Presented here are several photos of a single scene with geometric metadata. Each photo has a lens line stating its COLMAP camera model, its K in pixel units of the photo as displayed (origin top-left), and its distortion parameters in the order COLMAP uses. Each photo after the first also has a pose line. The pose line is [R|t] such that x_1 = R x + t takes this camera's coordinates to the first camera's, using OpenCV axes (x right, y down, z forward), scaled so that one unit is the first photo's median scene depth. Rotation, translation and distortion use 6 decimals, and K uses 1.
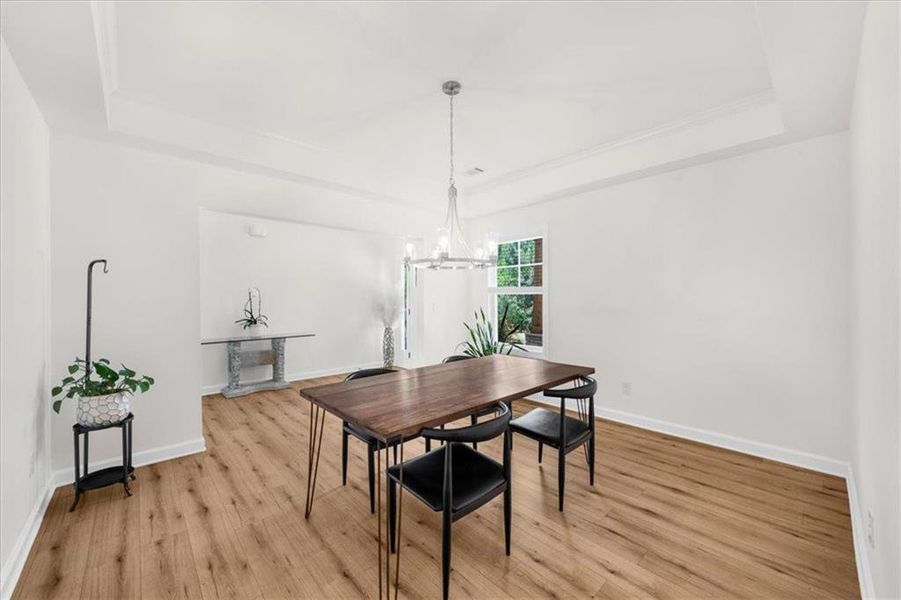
lens RADIAL K [[344.6, 0, 450.3], [0, 344.6, 297.4], [0, 0, 1]] dist [-0.001113, -0.000094]
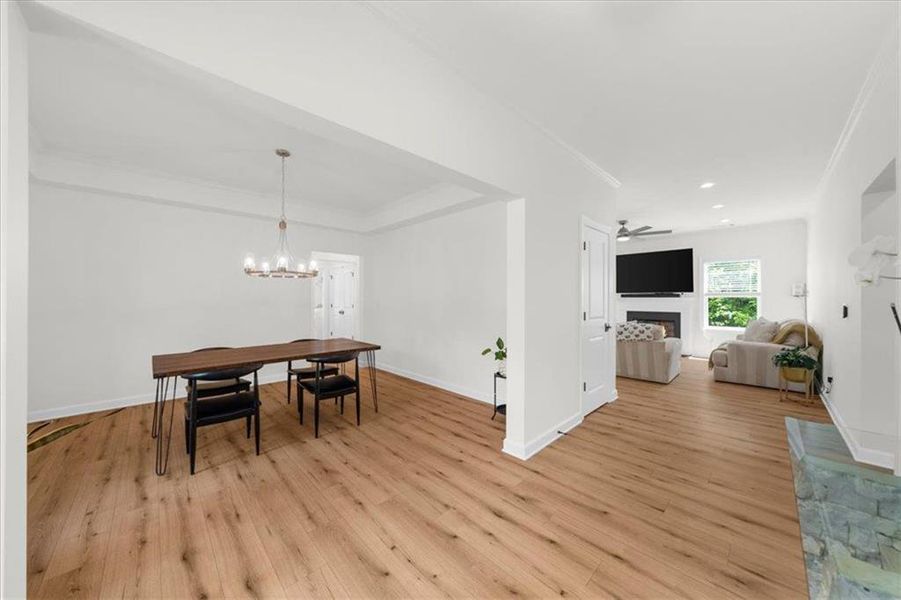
lens RADIAL K [[307.6, 0, 446.6], [0, 307.6, 299.7], [0, 0, 1]] dist [-0.002196, 0.000033]
pose [[-0.999886, 0.006729, -0.013483, -0.631568], [0.006721, 0.999977, 0.000636, 0.015458], [0.013487, 0.000545, -0.999909, 2.182126]]
